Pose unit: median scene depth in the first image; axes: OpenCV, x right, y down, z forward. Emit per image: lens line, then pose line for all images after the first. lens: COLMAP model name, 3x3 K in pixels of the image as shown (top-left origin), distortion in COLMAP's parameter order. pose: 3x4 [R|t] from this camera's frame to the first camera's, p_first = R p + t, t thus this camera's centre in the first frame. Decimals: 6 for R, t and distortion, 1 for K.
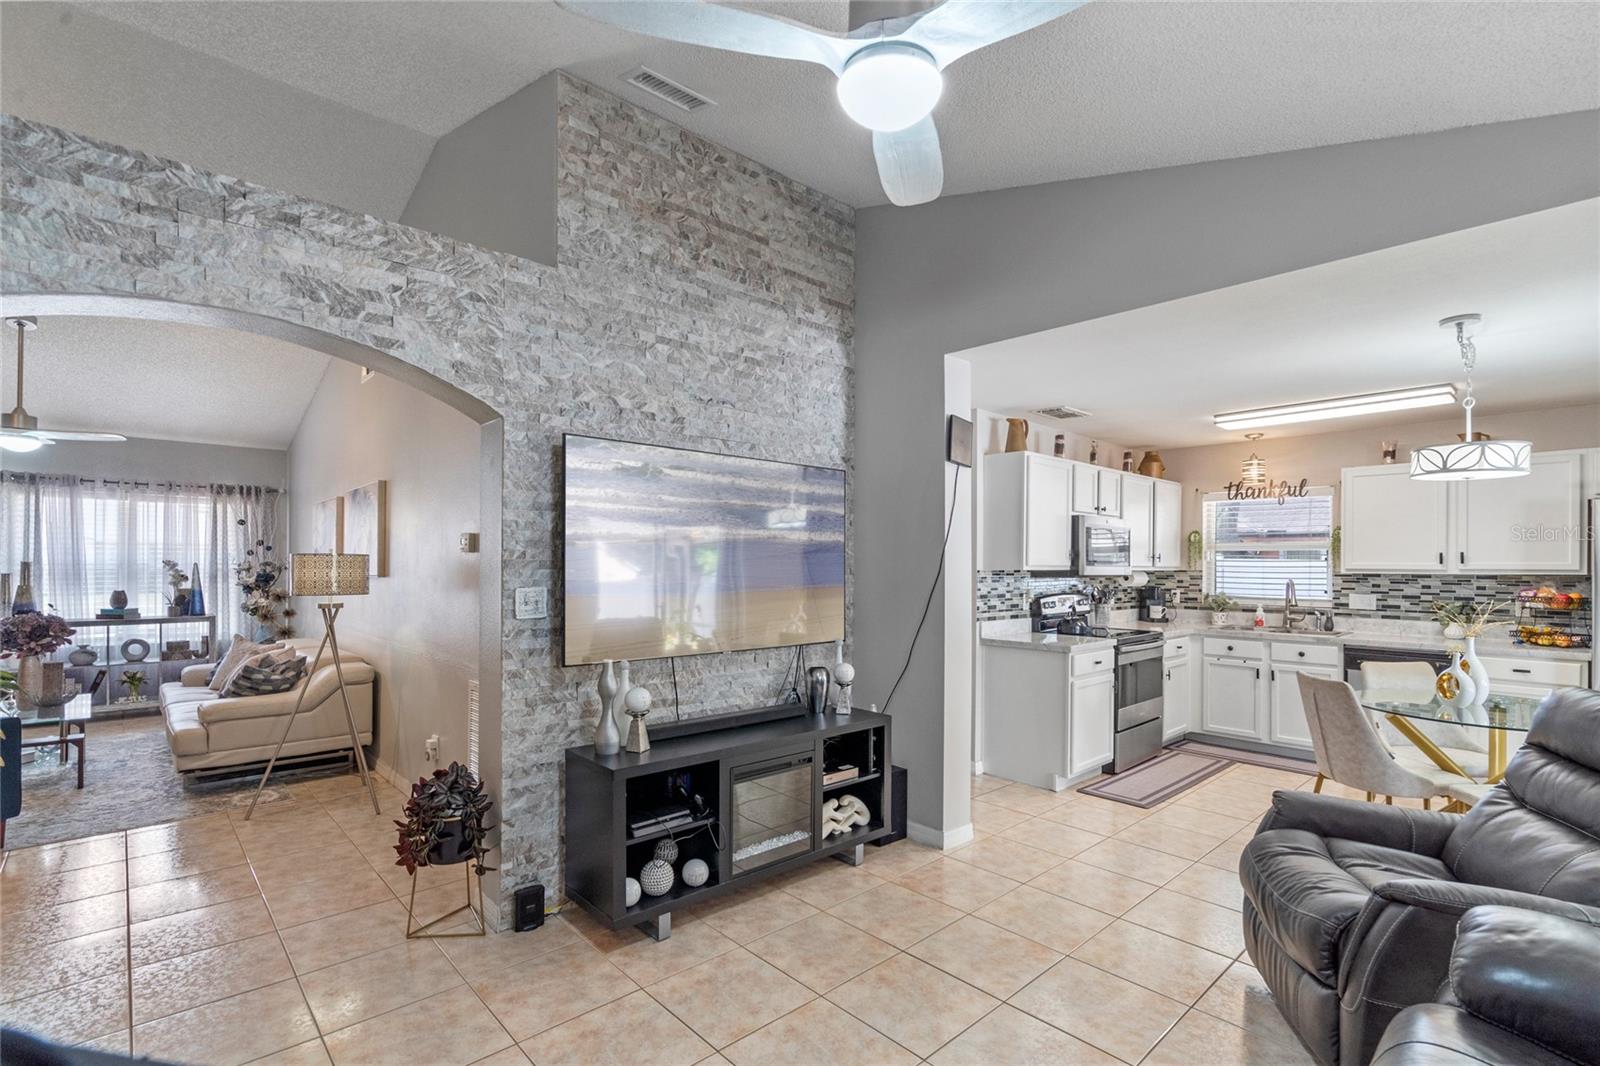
lens RADIAL K [[741.8, 0, 792.2], [0, 741.8, 563.9], [0, 0, 1]] dist [-0.002804, 0.001027]
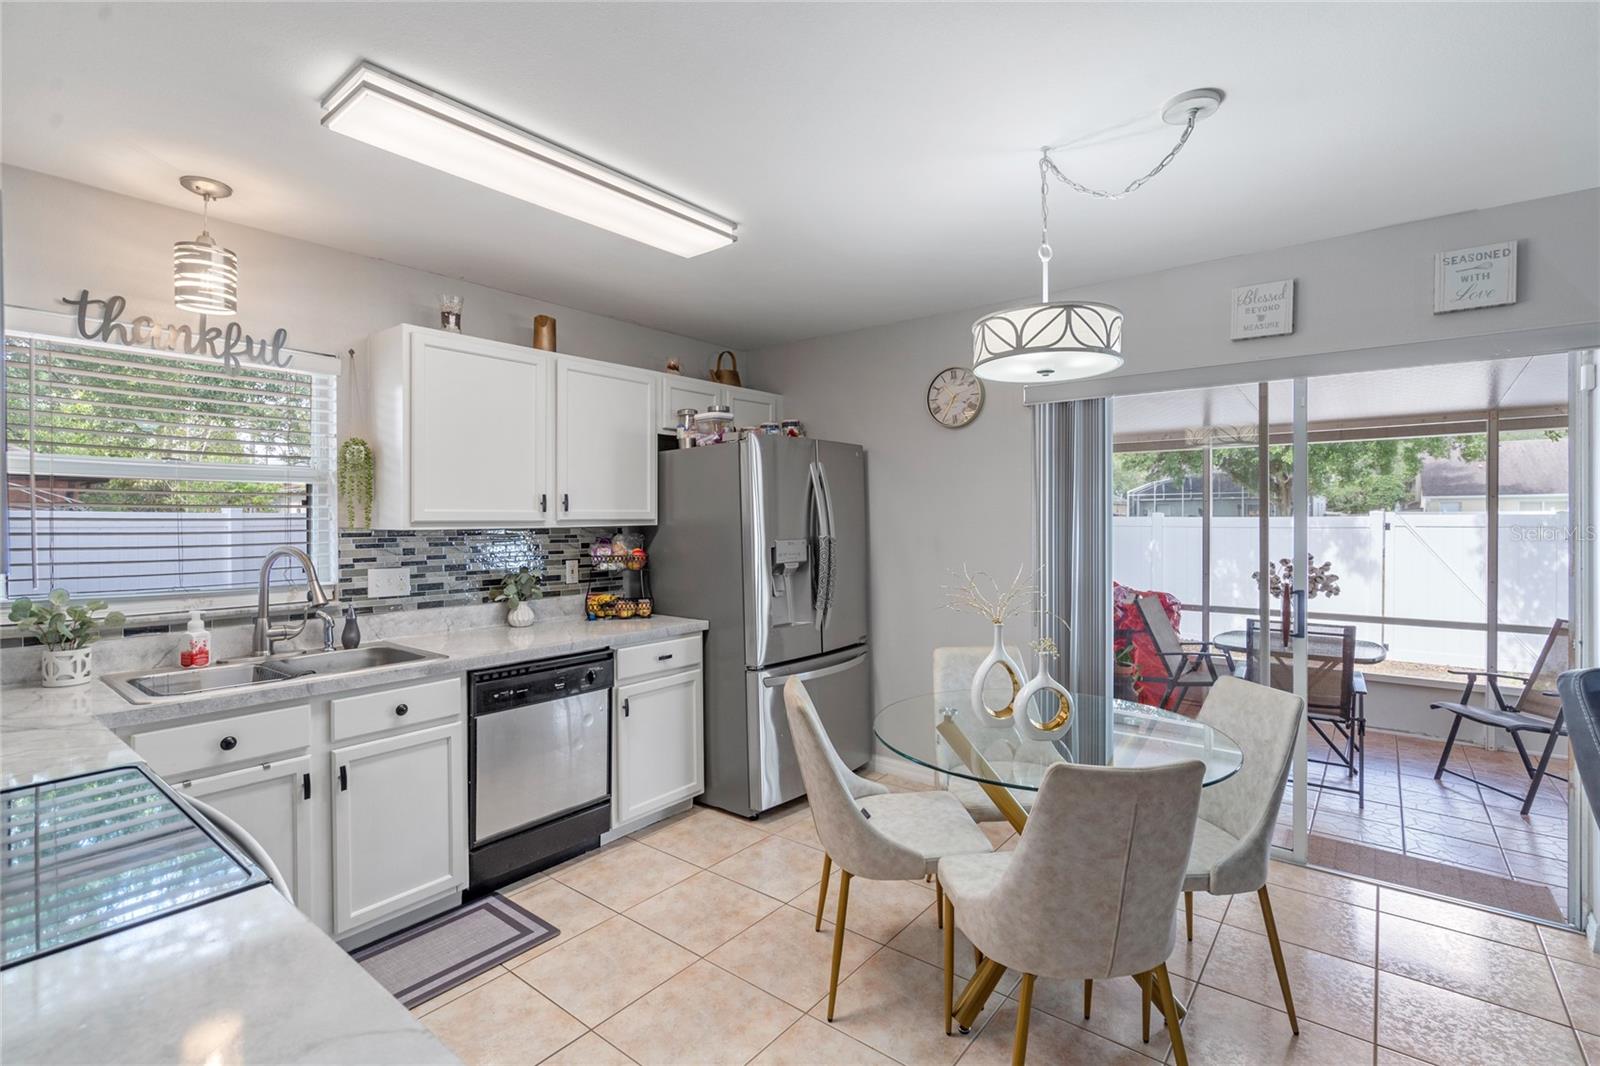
lens RADIAL K [[735.4, 0, 795.0], [0, 735.4, 522.5], [0, 0, 1]] dist [-0.001702, 0.000268]
pose [[-0.150191, -0.010005, 0.988606, 0.215384], [0.003713, 0.999936, 0.010684, 0.003119], [-0.988650, 0.005276, -0.150145, 0.863468]]
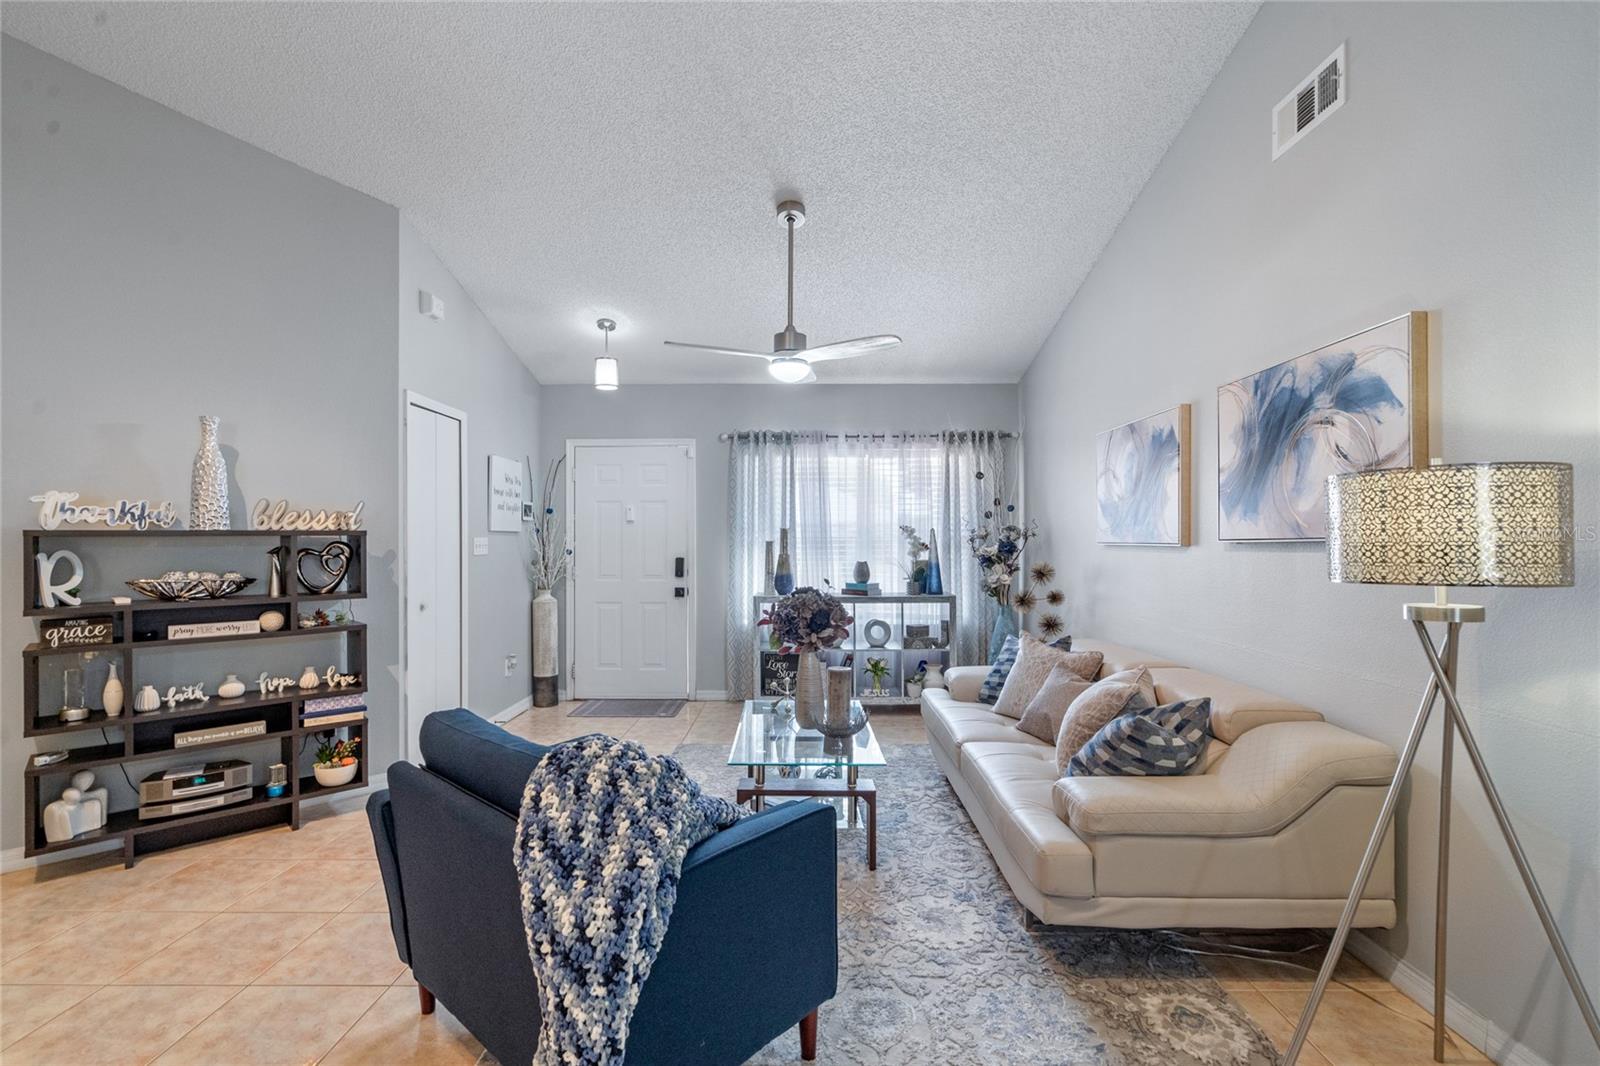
lens RADIAL K [[729.1, 0, 795.5], [0, 729.1, 535.5], [0, 0, 1]] dist [-0.005979, 0.001097]
pose [[0.731941, -0.009814, -0.681297, -0.510340], [0.005234, 0.999948, -0.008781, 0.016794], [0.681348, 0.002861, 0.731954, 0.434613]]
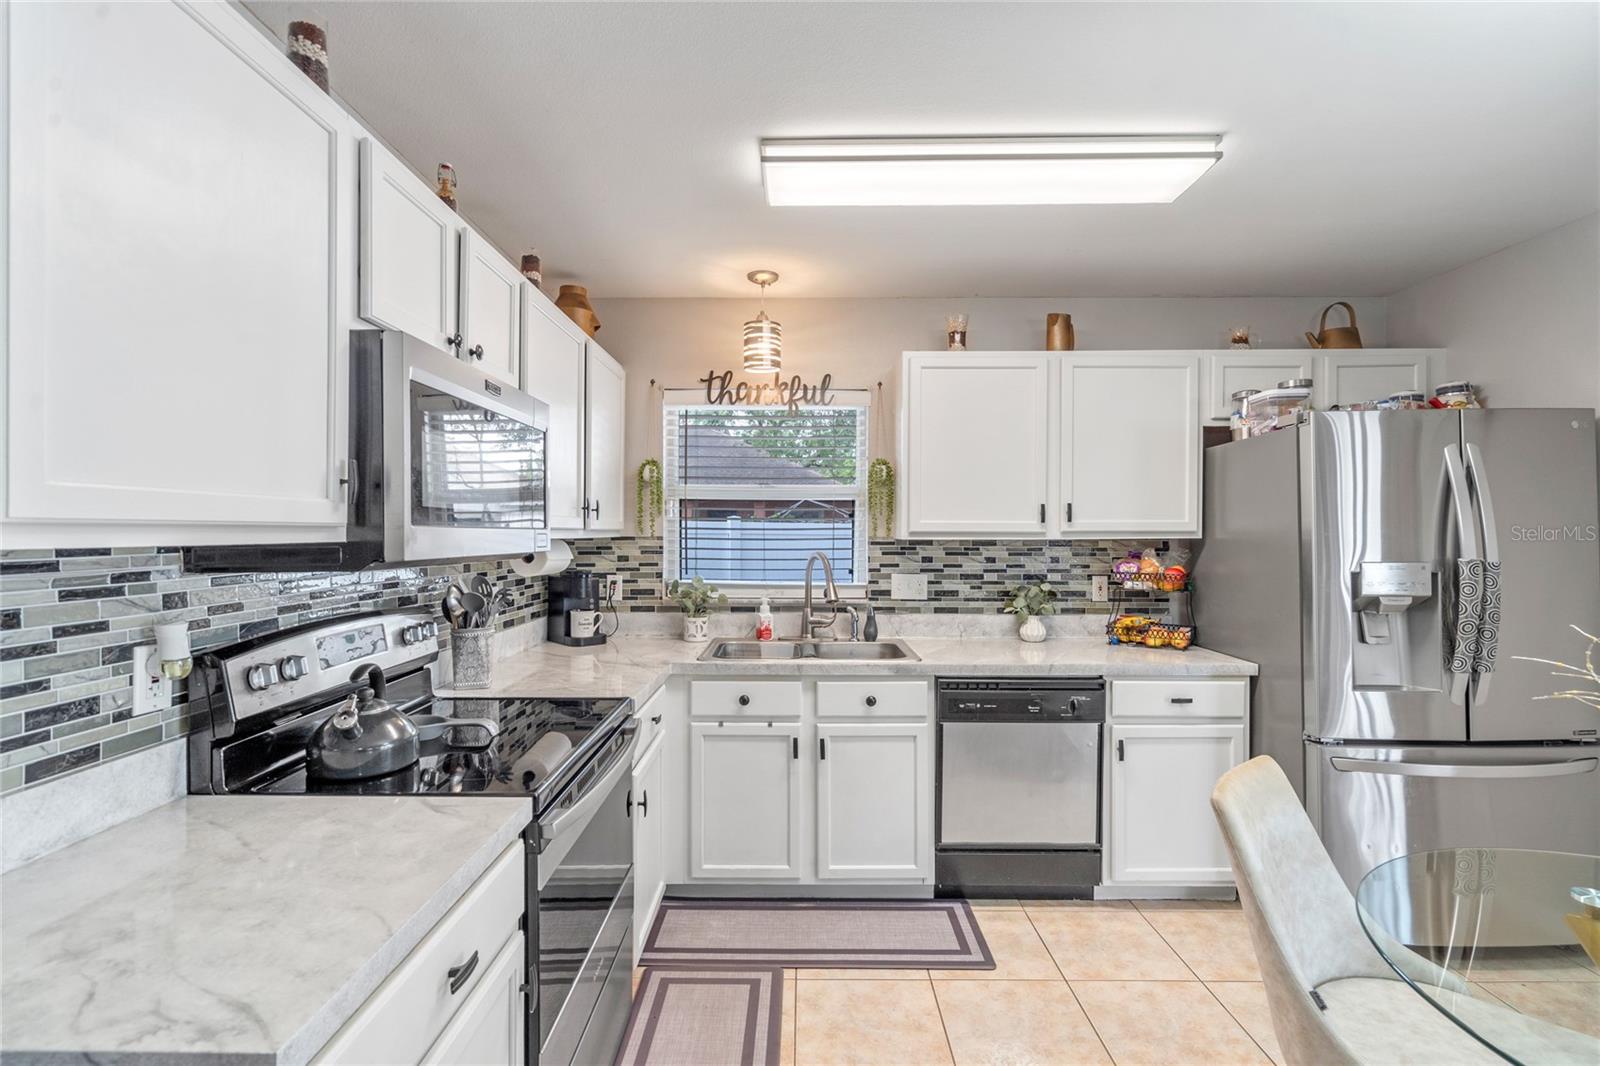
lens RADIAL K [[731.6, 0, 797.0], [0, 731.6, 536.8], [0, 0, 1]] dist [-0.003636, 0.001397]
pose [[0.680921, -0.010386, 0.732283, 0.300931], [0.002706, 0.999928, 0.011665, 0.003958], [-0.732352, -0.005961, 0.680900, 0.727172]]
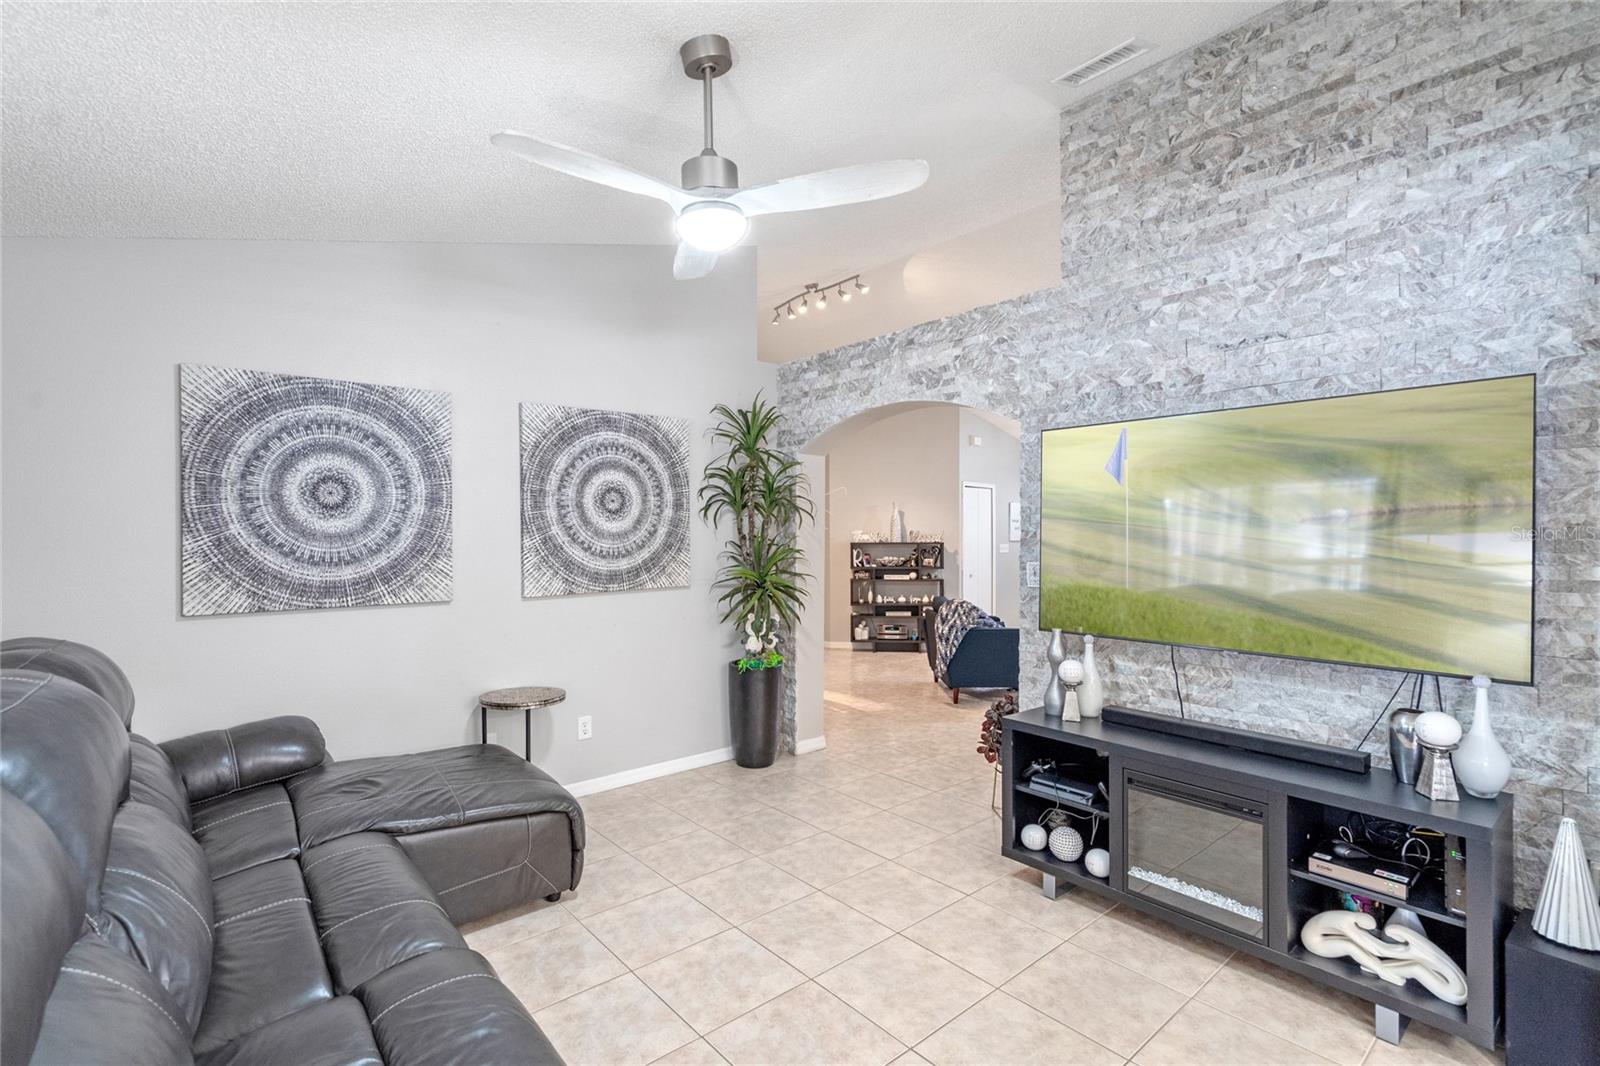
lens RADIAL K [[729.5, 0, 798.0], [0, 729.5, 539.4], [0, 0, 1]] dist [-0.007117, 0.003906]
pose [[-0.030237, -0.000359, -0.999543, 0.476280], [-0.002921, 0.999996, -0.000271, -0.001725], [0.999538, 0.002911, -0.030238, 0.364992]]
